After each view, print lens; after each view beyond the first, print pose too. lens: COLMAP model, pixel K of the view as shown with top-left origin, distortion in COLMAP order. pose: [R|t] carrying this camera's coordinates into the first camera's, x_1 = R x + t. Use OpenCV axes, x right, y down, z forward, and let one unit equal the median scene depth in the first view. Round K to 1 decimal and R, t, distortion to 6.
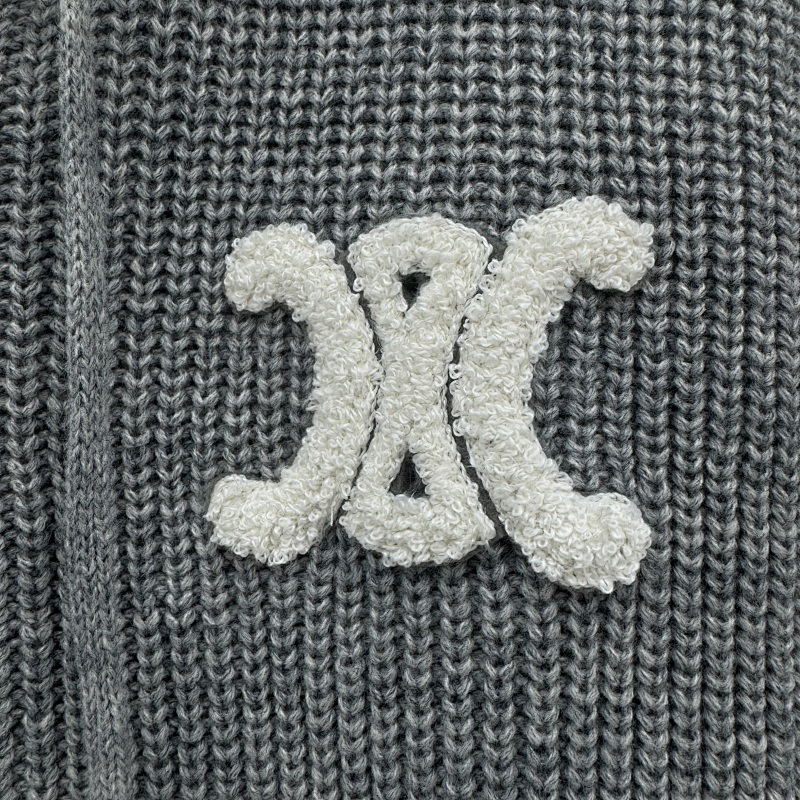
lens RADIAL K [[934.3, 0, 400.0], [0, 934.3, 400.0], [0, 0, 1]] dist [0.006459, 0.002892]
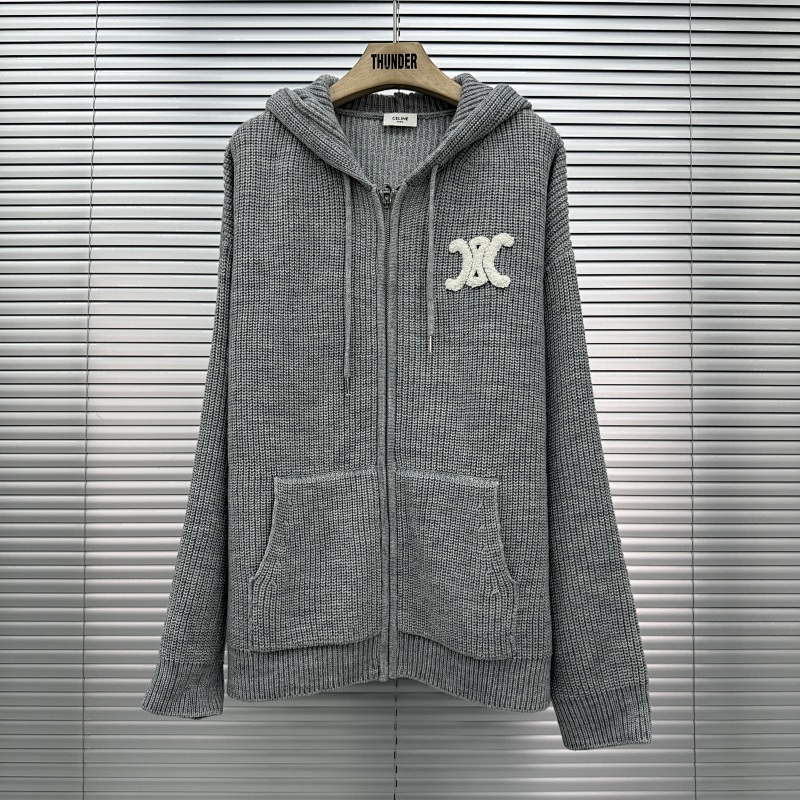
lens RADIAL K [[691.8, 0, 397.1], [0, 691.8, 389.2], [0, 0, 1]] dist [0.080290, -0.102142]
pose [[0.983400, 0.034557, -0.178130, 0.356717], [-0.058199, 0.989902, -0.129258, 1.535241], [0.171865, 0.137479, 0.975480, -3.746892]]
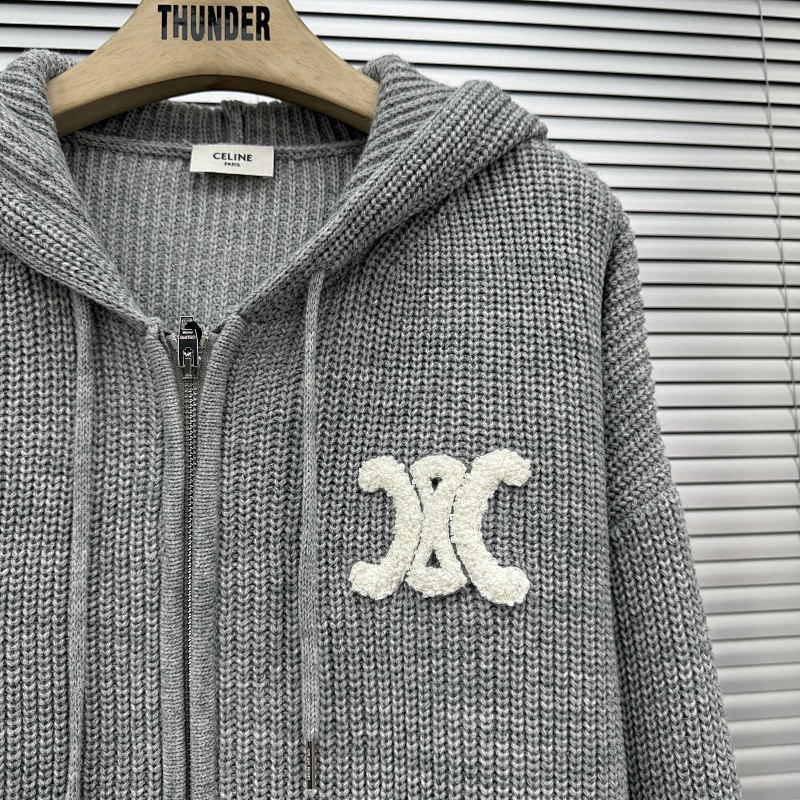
lens RADIAL K [[691.8, 0, 397.1], [0, 691.8, 389.2], [0, 0, 1]] dist [0.080290, -0.102142]
pose [[0.997977, 0.001272, -0.063570, 0.027668], [-0.016040, 0.972500, -0.232350, 0.067405], [0.061527, 0.232899, 0.970553, -0.863288]]
